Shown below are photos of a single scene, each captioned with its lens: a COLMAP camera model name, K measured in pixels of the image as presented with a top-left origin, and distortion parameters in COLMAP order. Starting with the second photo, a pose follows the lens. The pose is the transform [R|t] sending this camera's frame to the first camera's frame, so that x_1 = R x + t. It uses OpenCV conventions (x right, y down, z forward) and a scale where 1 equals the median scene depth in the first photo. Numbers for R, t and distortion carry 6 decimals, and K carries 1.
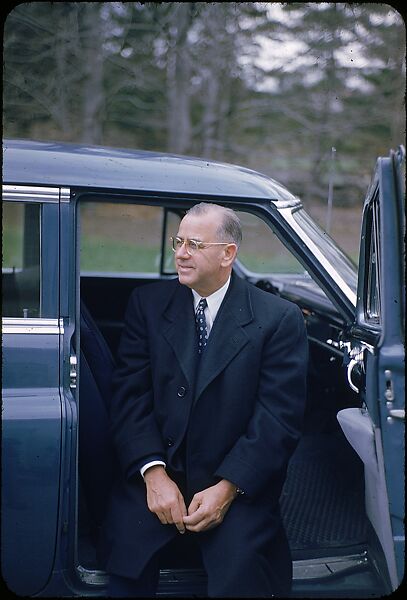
lens RADIAL K [[979.3, 0, 193.7], [0, 979.3, 305.9], [0, 0, 1]] dist [0.320119, -1.751705]
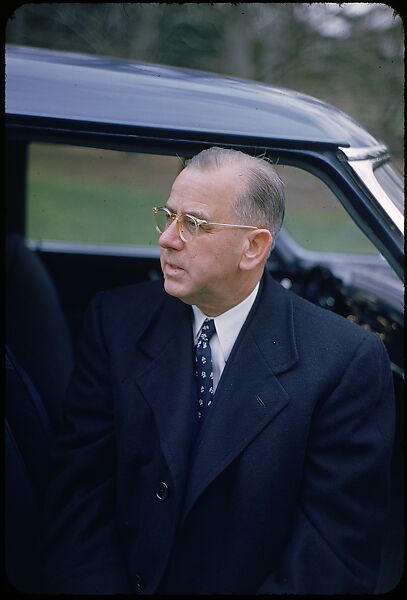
lens RADIAL K [[979.3, 0, 193.7], [0, 979.3, 305.9], [0, 0, 1]] dist [0.320119, -1.751705]
pose [[0.997804, 0.032205, -0.057882, 0.033420], [-0.029290, 0.998293, 0.050522, -0.043743], [0.059411, -0.048716, 0.997044, 0.443793]]
